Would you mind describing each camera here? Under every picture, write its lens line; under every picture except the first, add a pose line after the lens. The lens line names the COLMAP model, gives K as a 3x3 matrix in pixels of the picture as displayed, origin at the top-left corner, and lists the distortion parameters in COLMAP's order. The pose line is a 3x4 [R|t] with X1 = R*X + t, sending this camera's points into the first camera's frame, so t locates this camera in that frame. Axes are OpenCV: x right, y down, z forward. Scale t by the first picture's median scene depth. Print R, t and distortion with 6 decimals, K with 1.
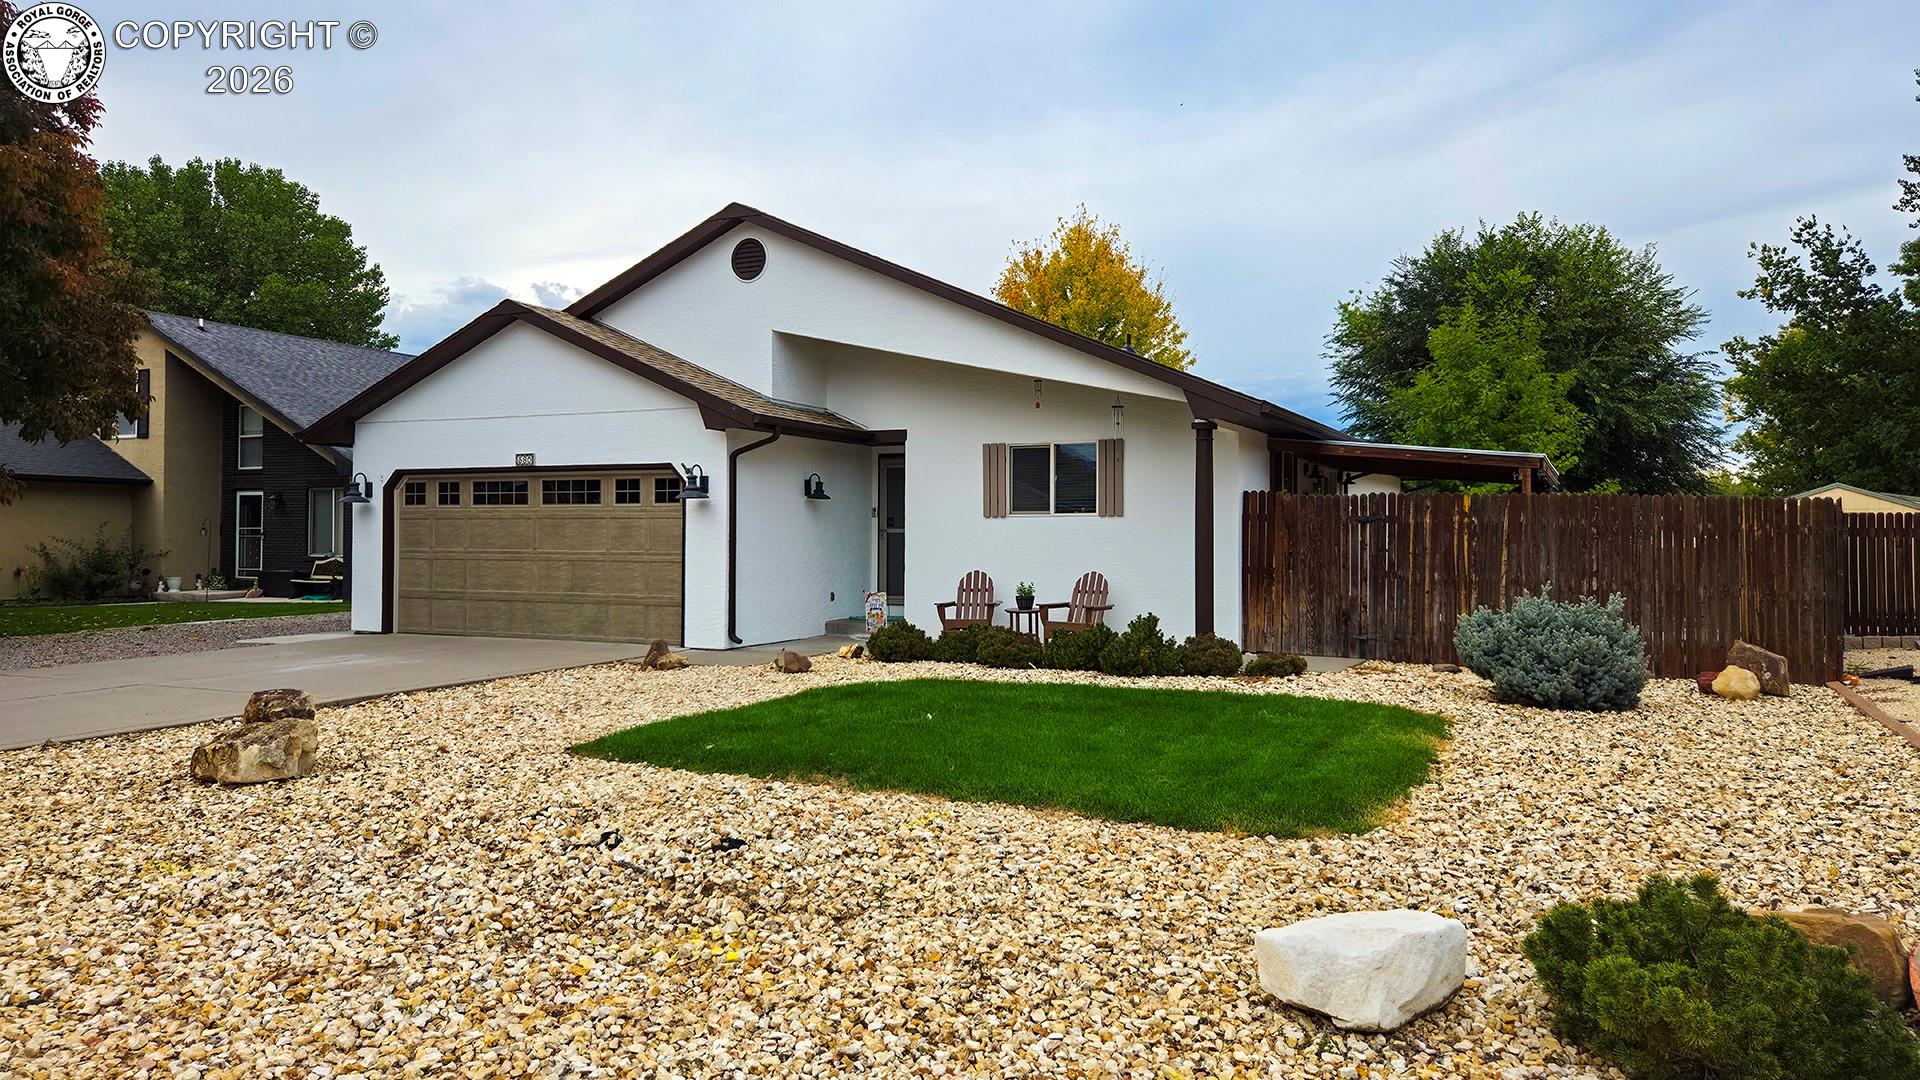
lens RADIAL K [[1284.1, 0, 964.6], [0, 1284.1, 533.9], [0, 0, 1]] dist [0.052696, -0.007515]
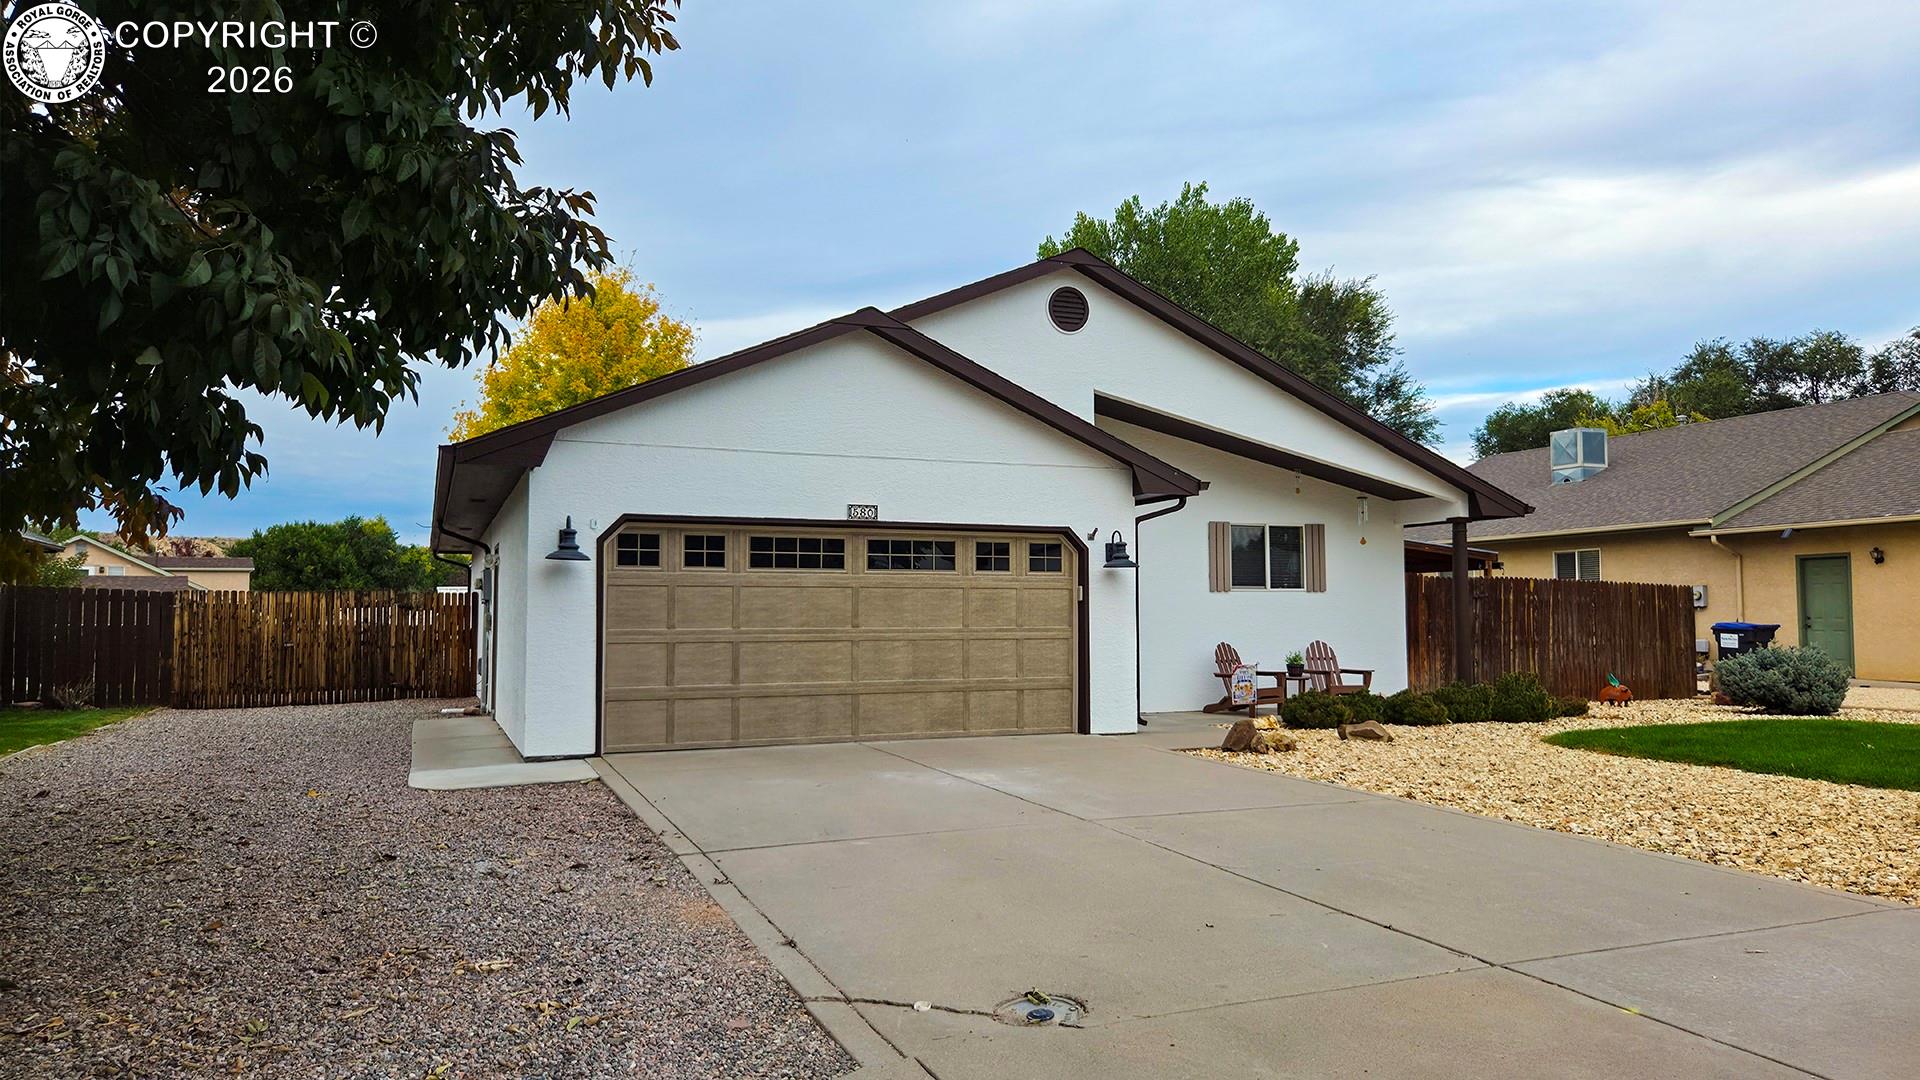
lens RADIAL K [[1284.1, 0, 960.5], [0, 1284.1, 550.2], [0, 0, 1]] dist [0.052696, -0.007515]
pose [[0.660915, 0.031517, 0.749799, -0.905192], [-0.001092, 0.999157, -0.041036, -0.002607], [-0.750460, 0.026303, 0.660392, 0.453904]]
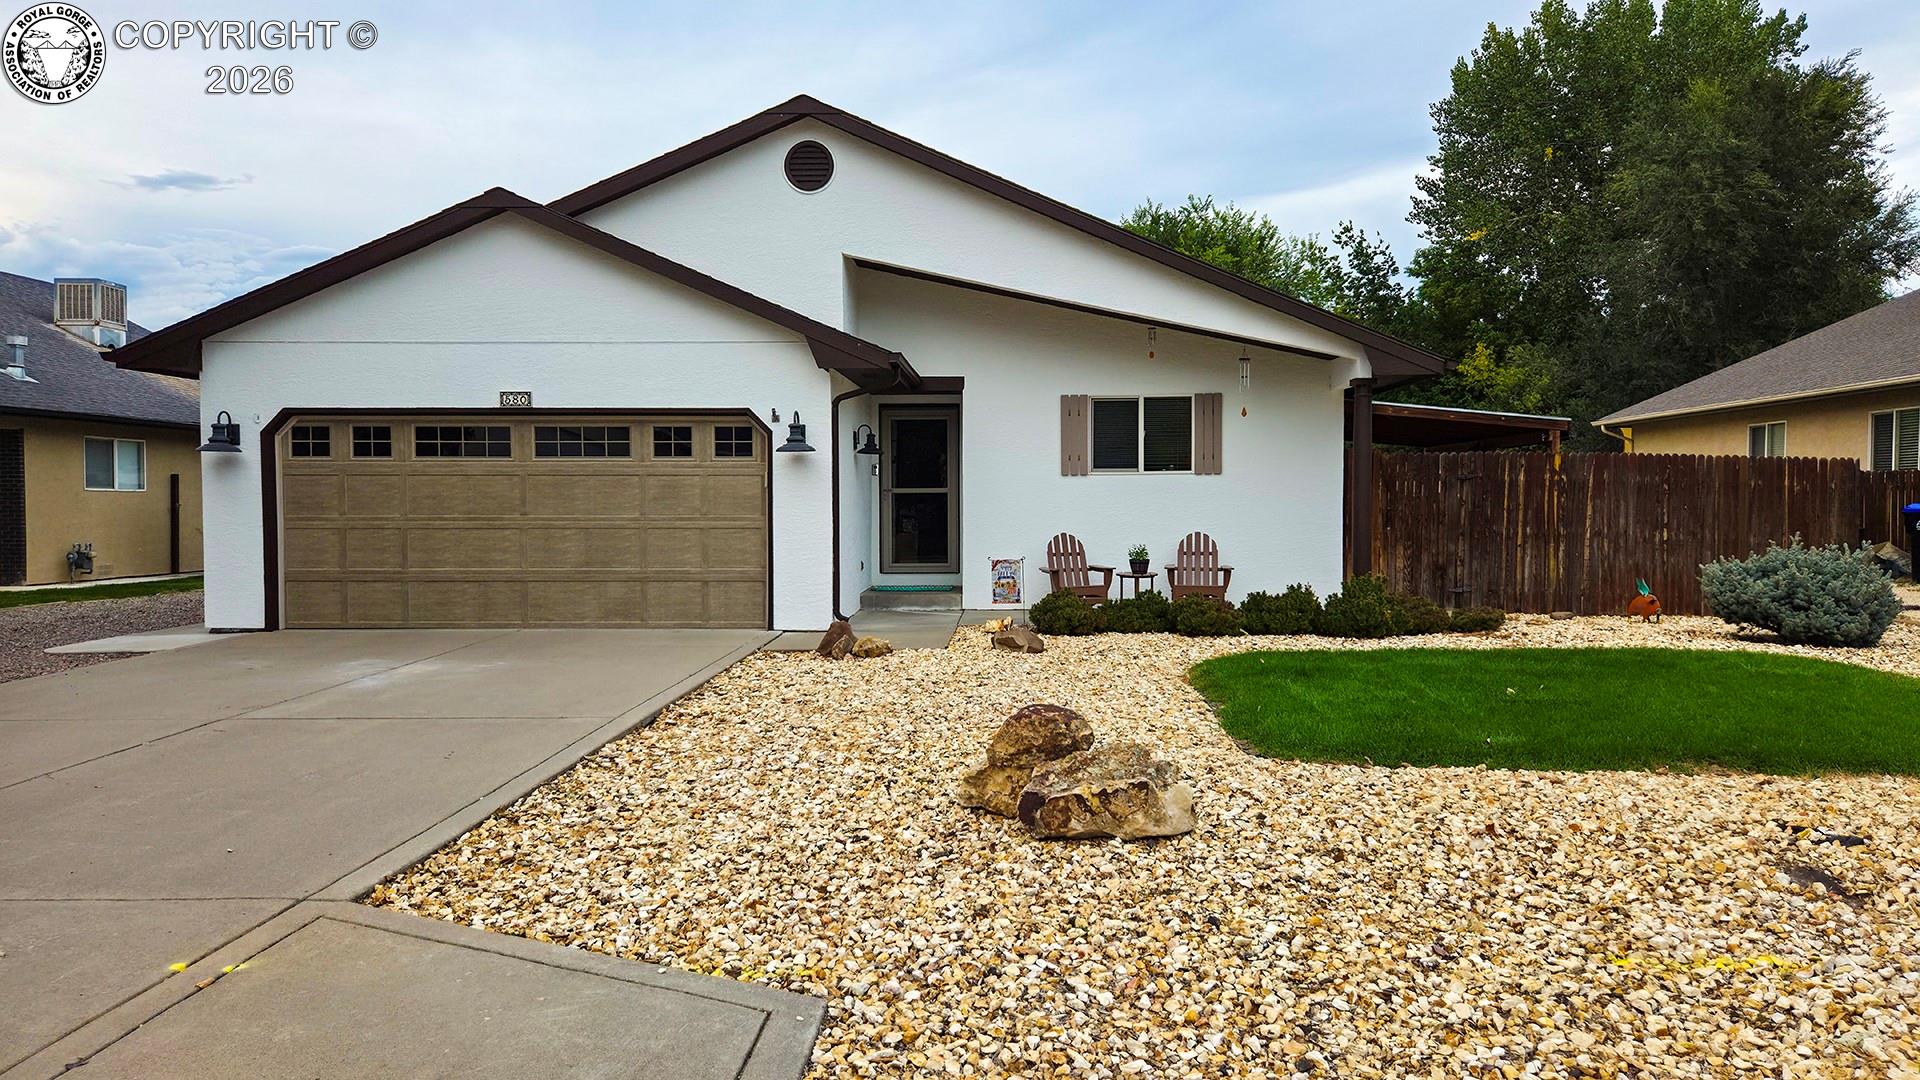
lens RADIAL K [[1284.1, 0, 965.0], [0, 1284.1, 559.1], [0, 0, 1]] dist [0.052696, -0.007515]
pose [[0.913633, -0.024640, 0.405793, -0.421480], [0.004100, 0.998669, 0.051407, -0.000335], [-0.406519, -0.045303, 0.912518, 0.181752]]
